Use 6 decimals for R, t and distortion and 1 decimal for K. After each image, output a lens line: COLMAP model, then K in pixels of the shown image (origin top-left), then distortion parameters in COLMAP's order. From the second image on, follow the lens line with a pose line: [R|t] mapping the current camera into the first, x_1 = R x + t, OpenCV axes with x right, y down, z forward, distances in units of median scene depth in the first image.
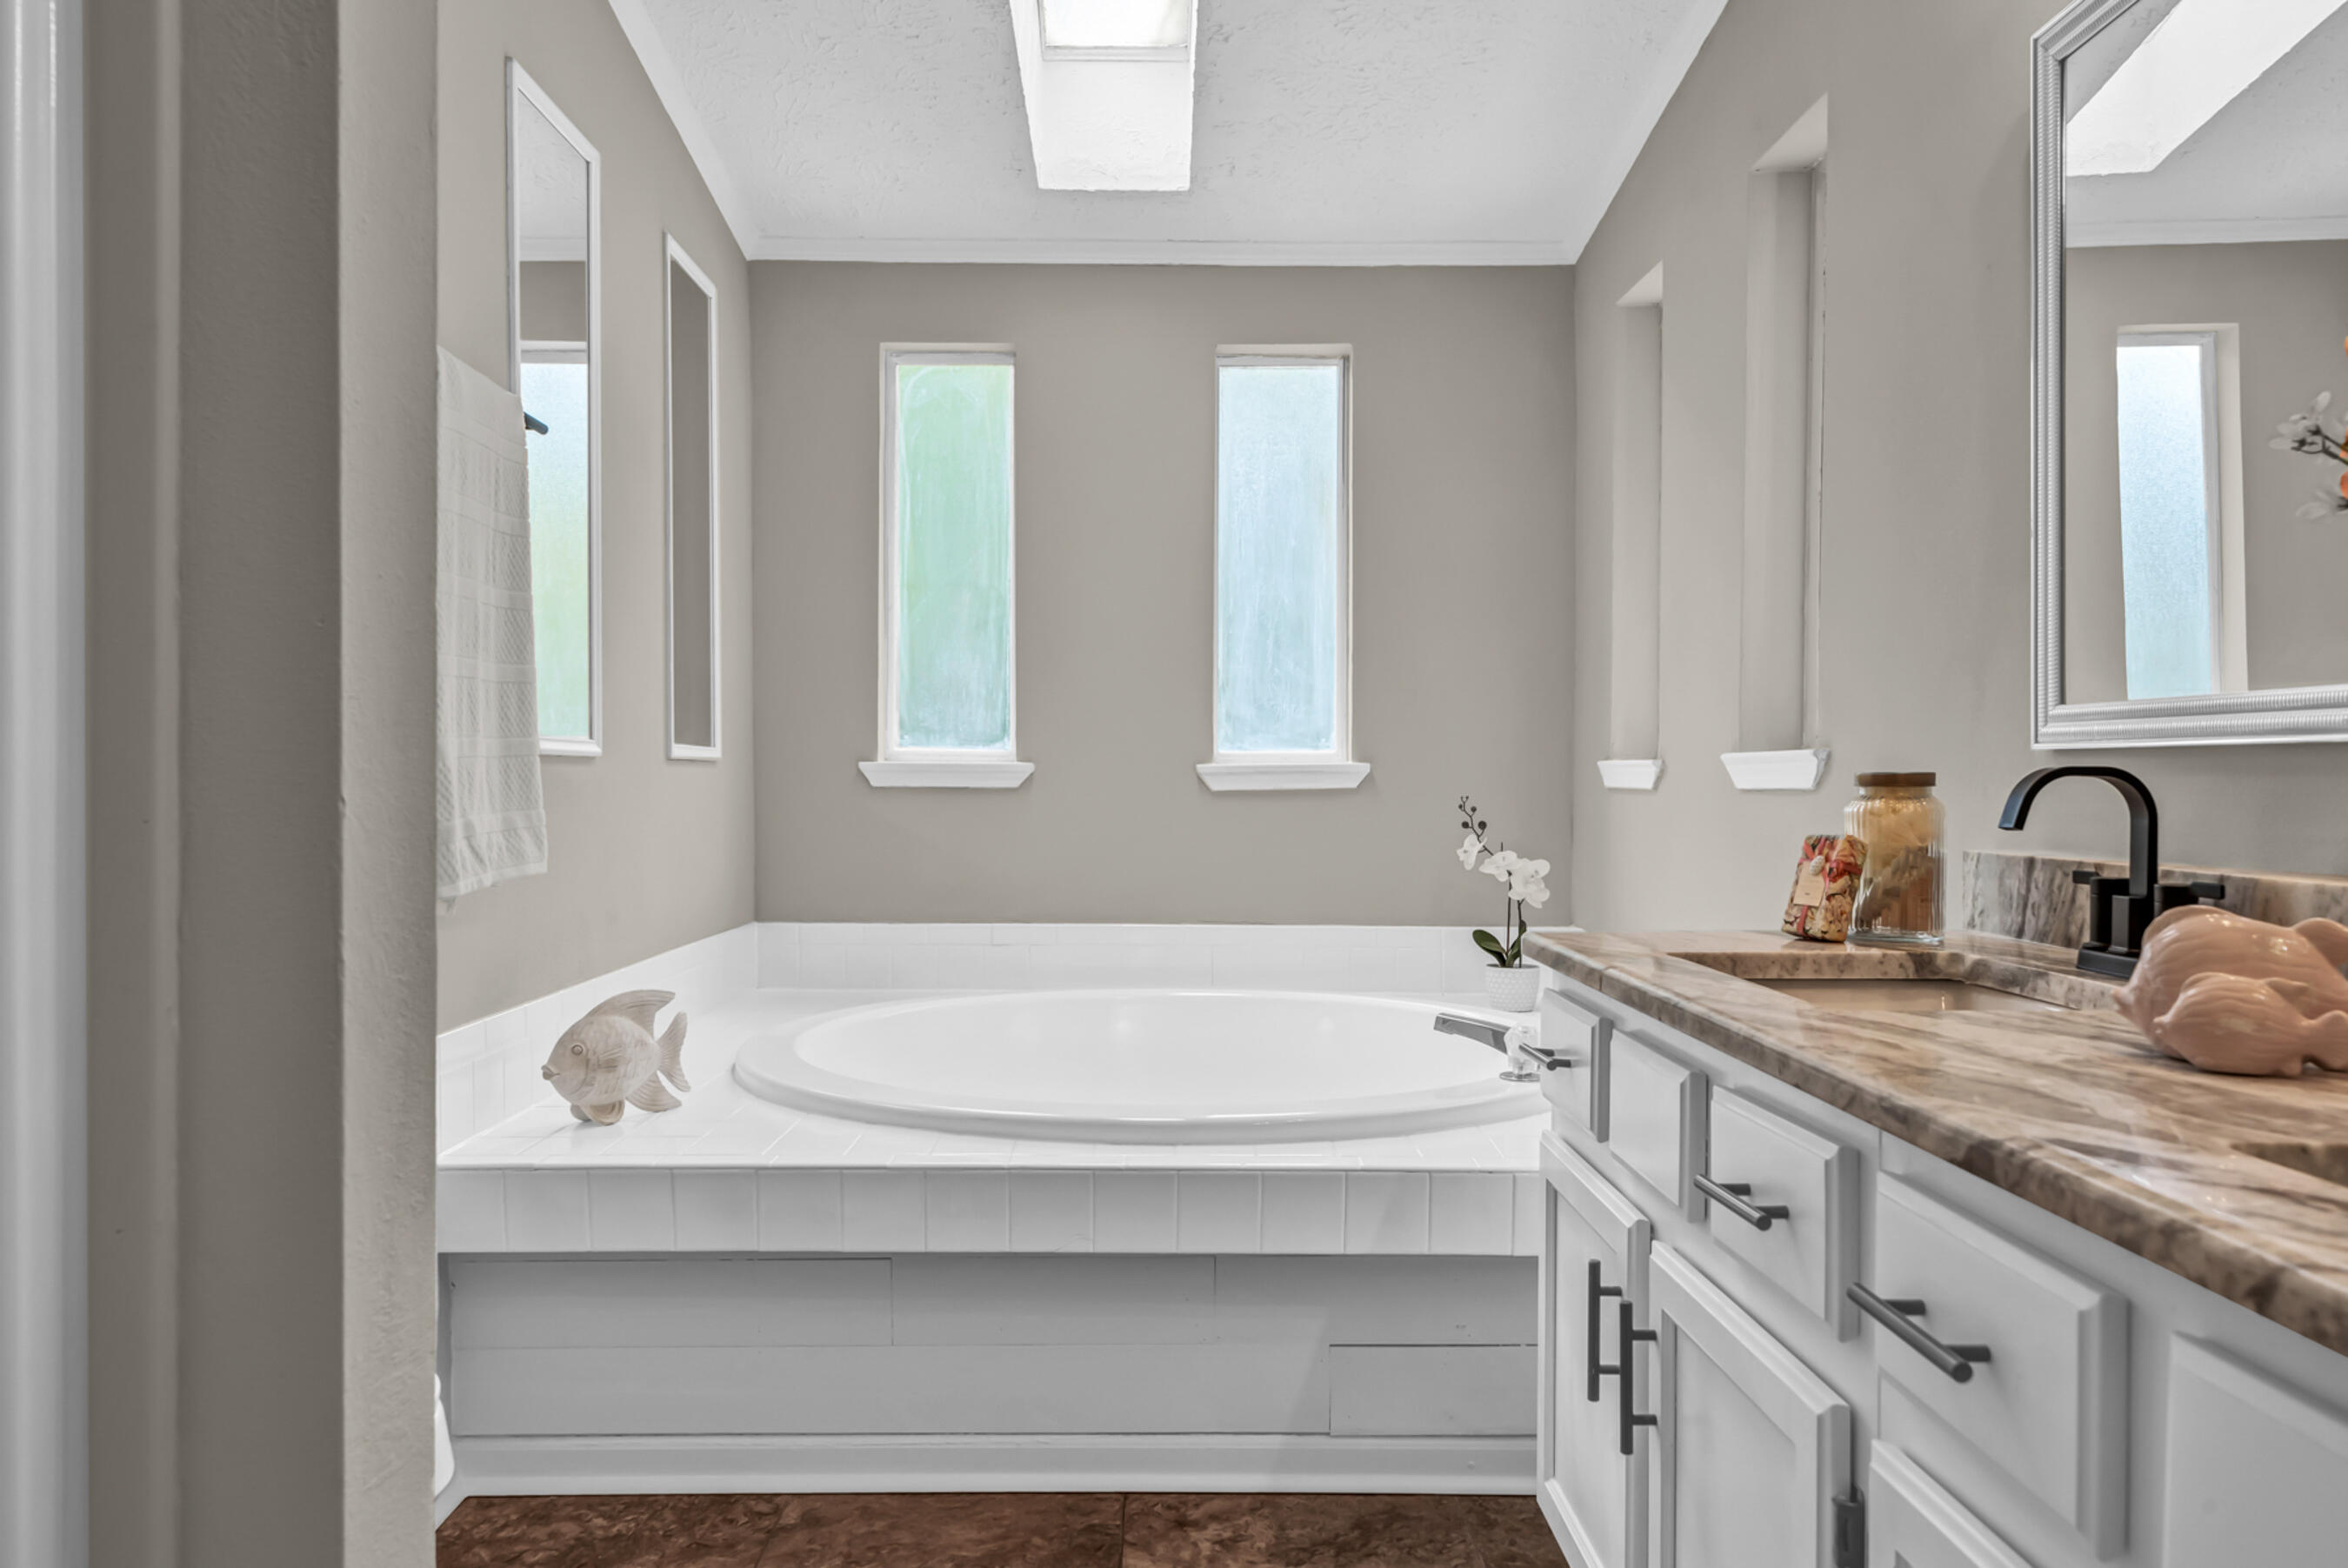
lens RADIAL K [[1651.8, 0, 1174.0], [0, 1651.8, 784.0], [0, 0, 1]] dist [0.002103, 0.003521]
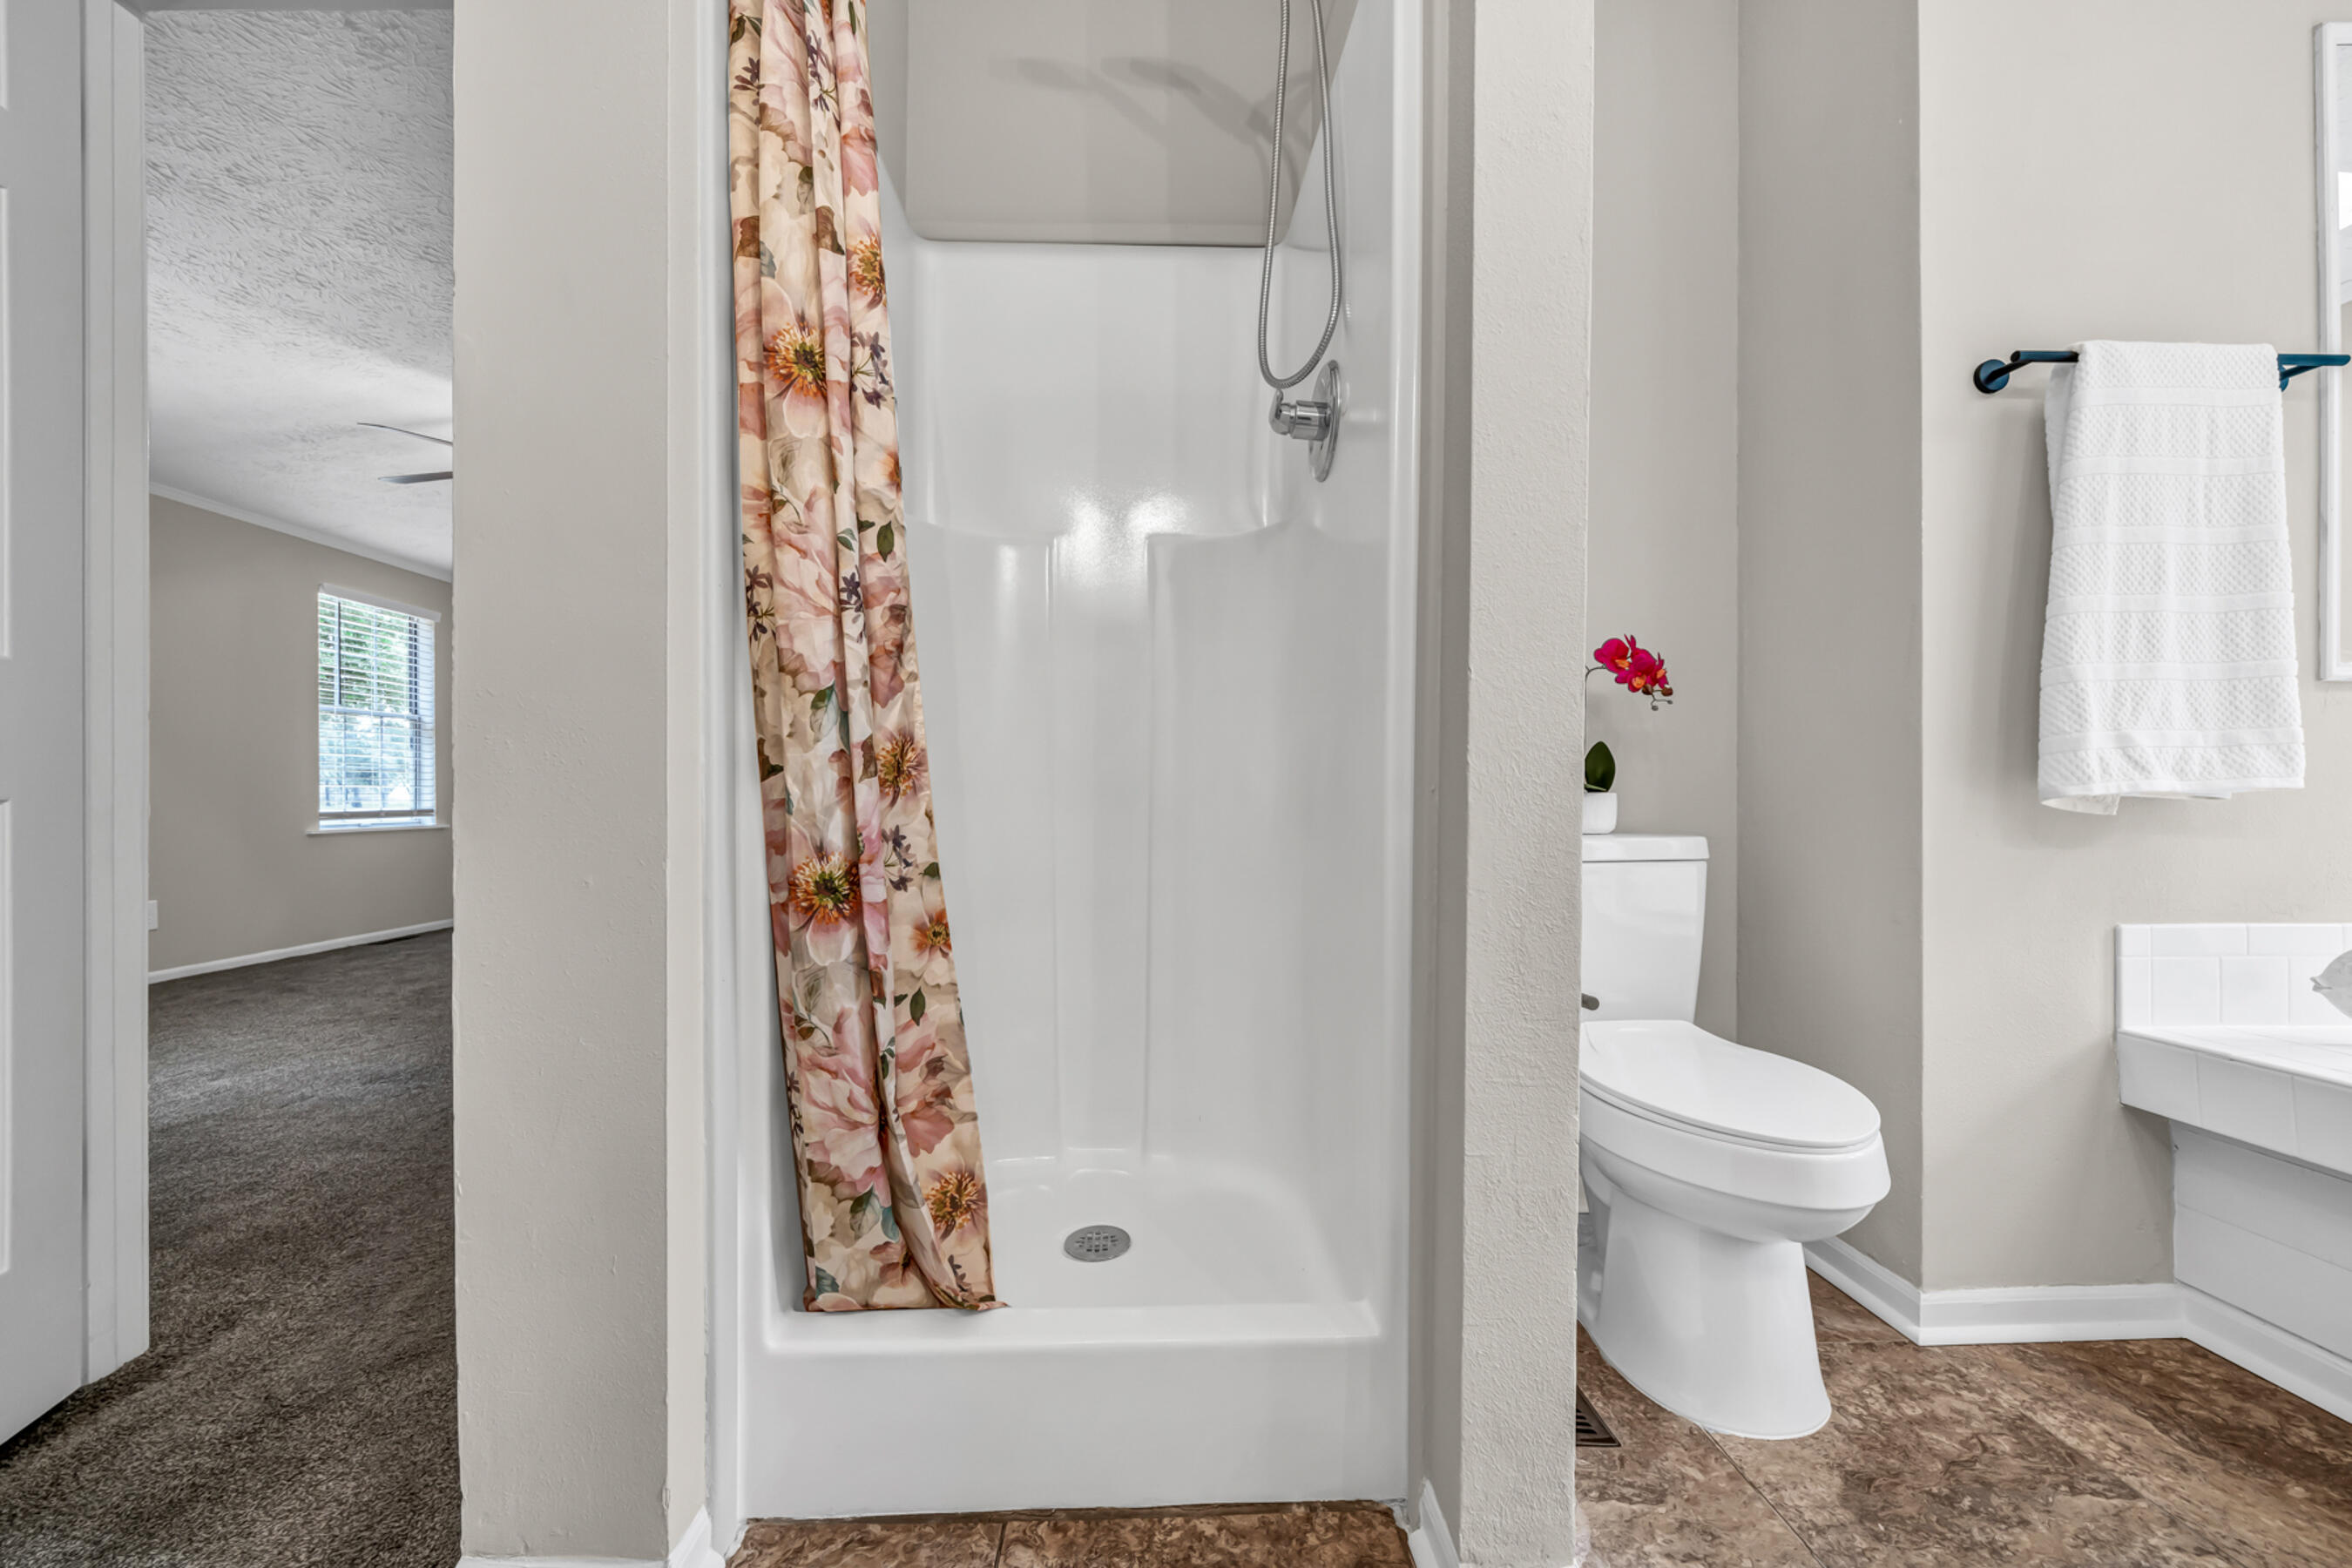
lens RADIAL K [[898.5, 0, 1168.1], [0, 898.5, 793.0], [0, 0, 1]] dist [0.000421, 0.000149]
pose [[0.006650, -0.005509, -0.999963, 0.161682], [-0.005080, 0.999972, -0.005543, 0.057697], [0.999965, 0.005117, 0.006622, 0.263327]]
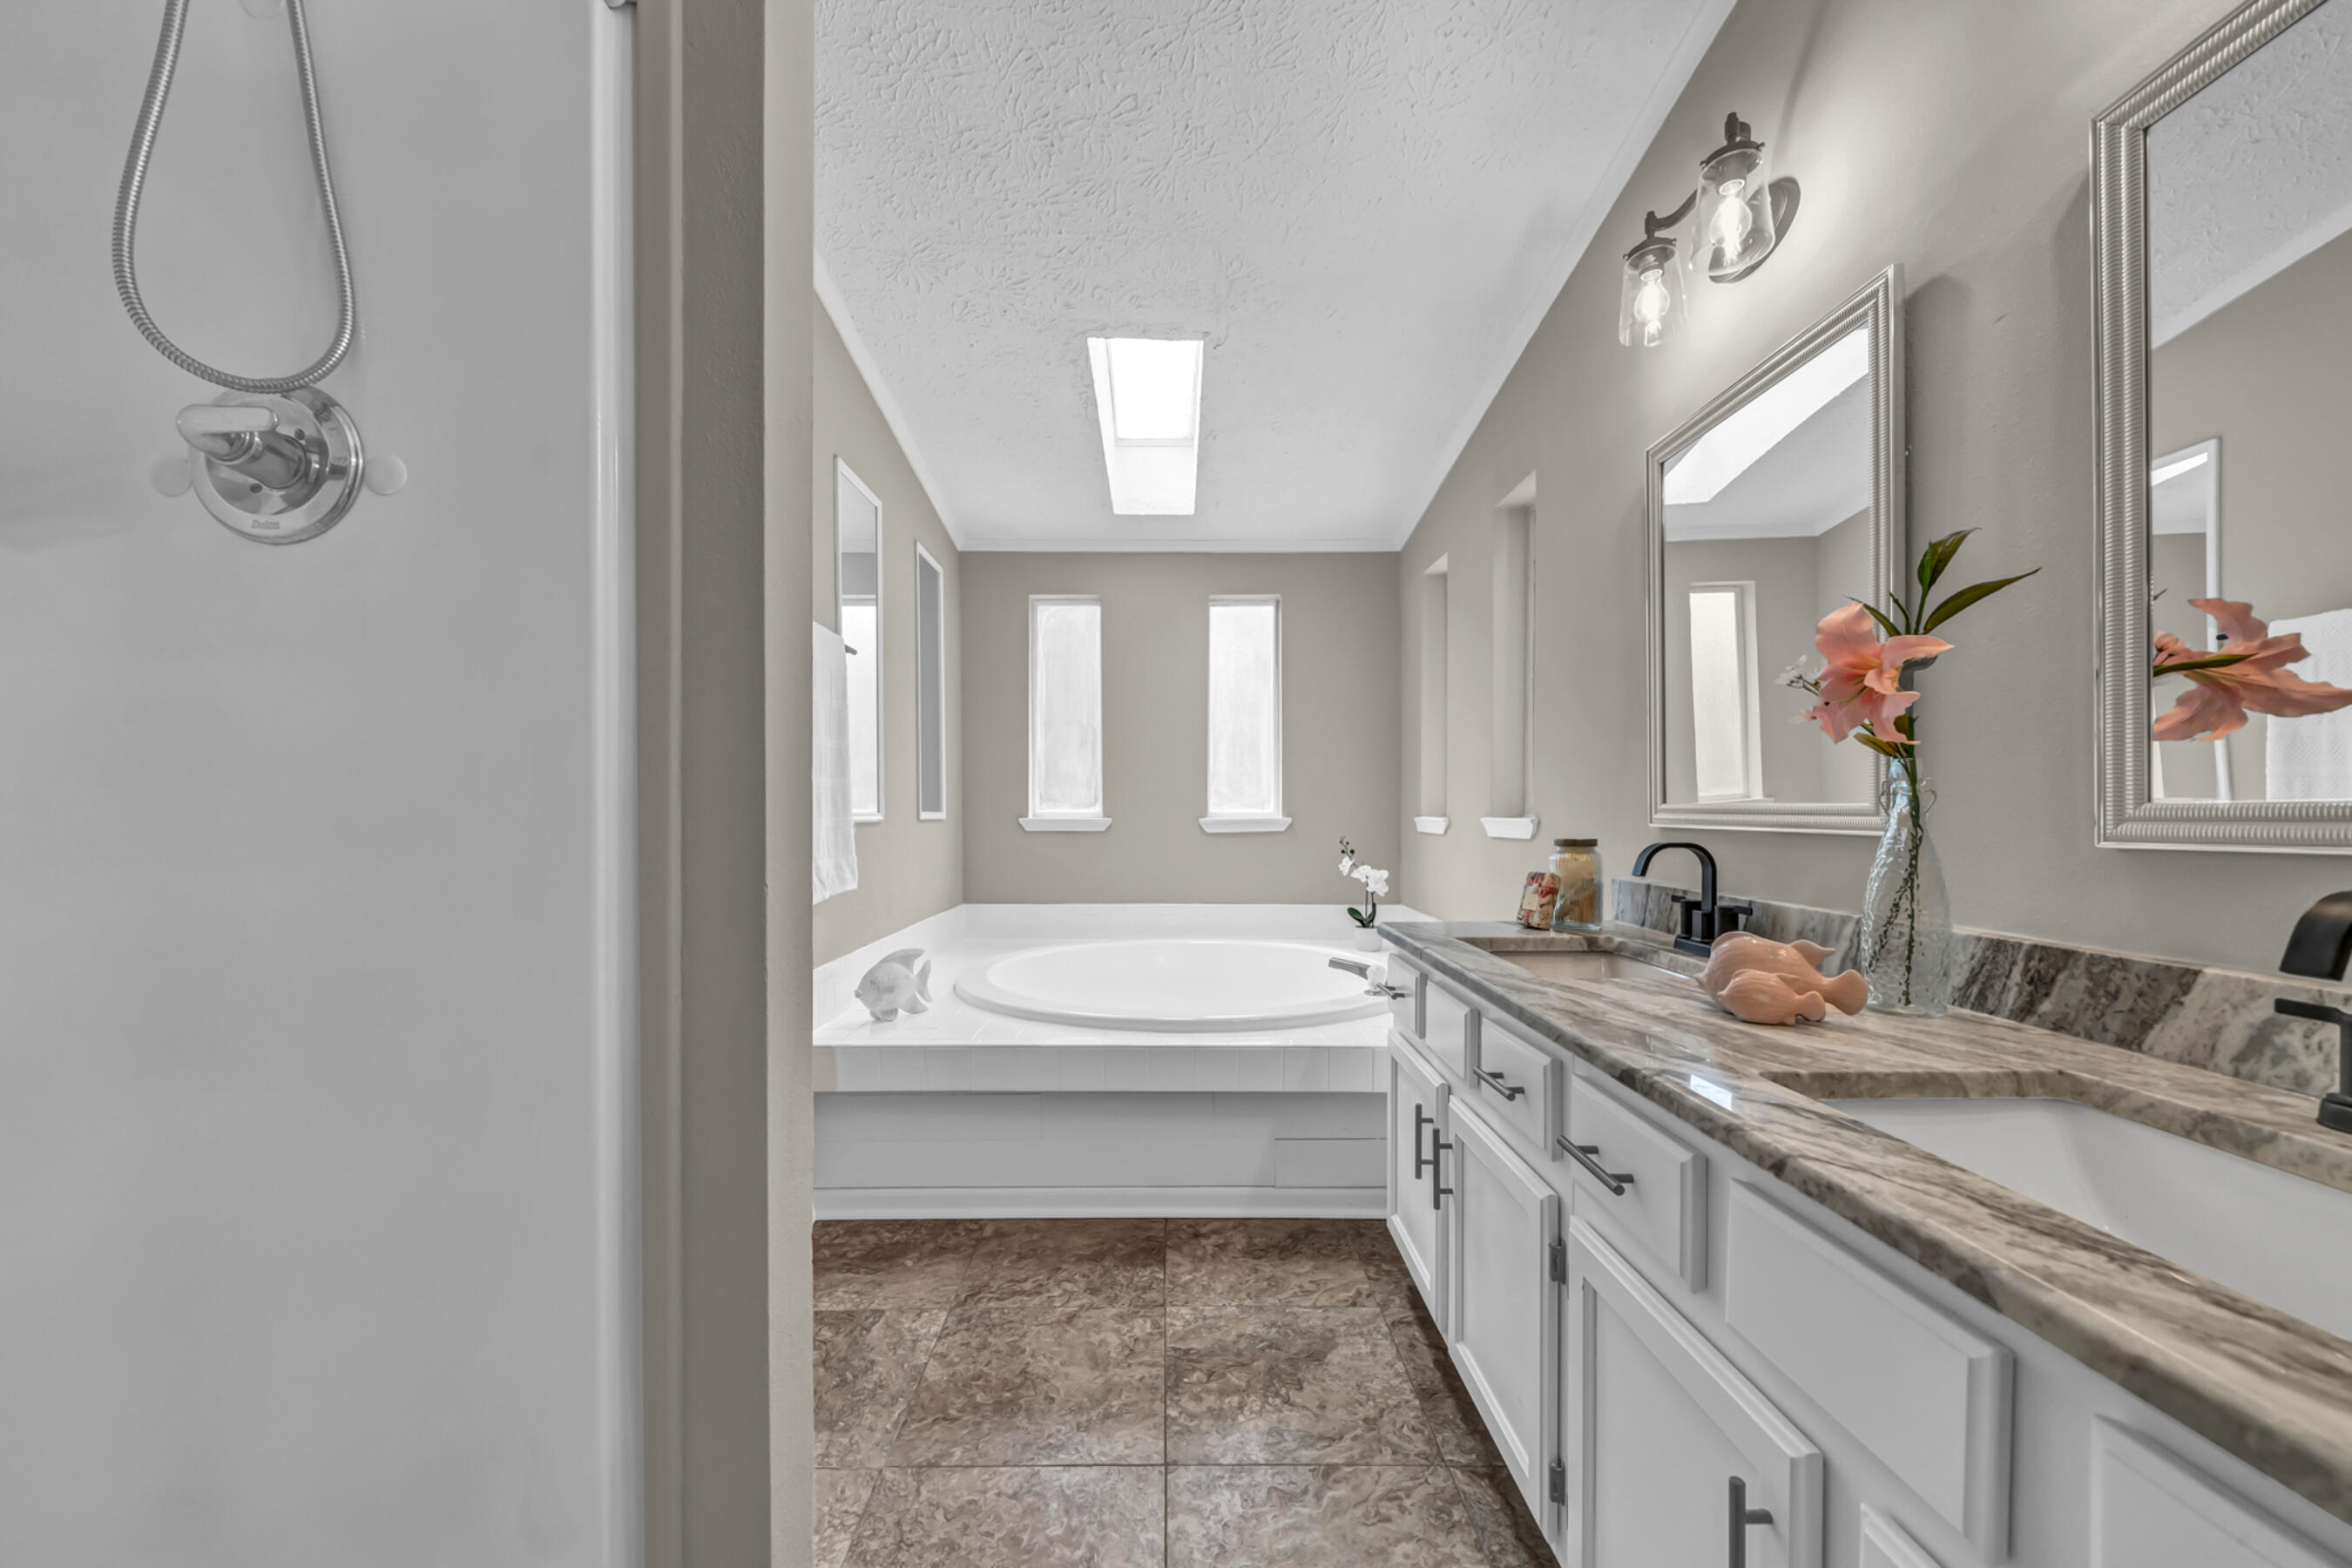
lens RADIAL K [[887.8, 0, 1178.9], [0, 887.8, 811.6], [0, 0, 1]] dist [-0.000406, 0.000051]
pose [[0.999982, -0.004365, -0.004066, -0.007895], [0.004348, 0.999982, -0.004188, -0.025082], [0.004084, 0.004170, 0.999983, -0.008711]]
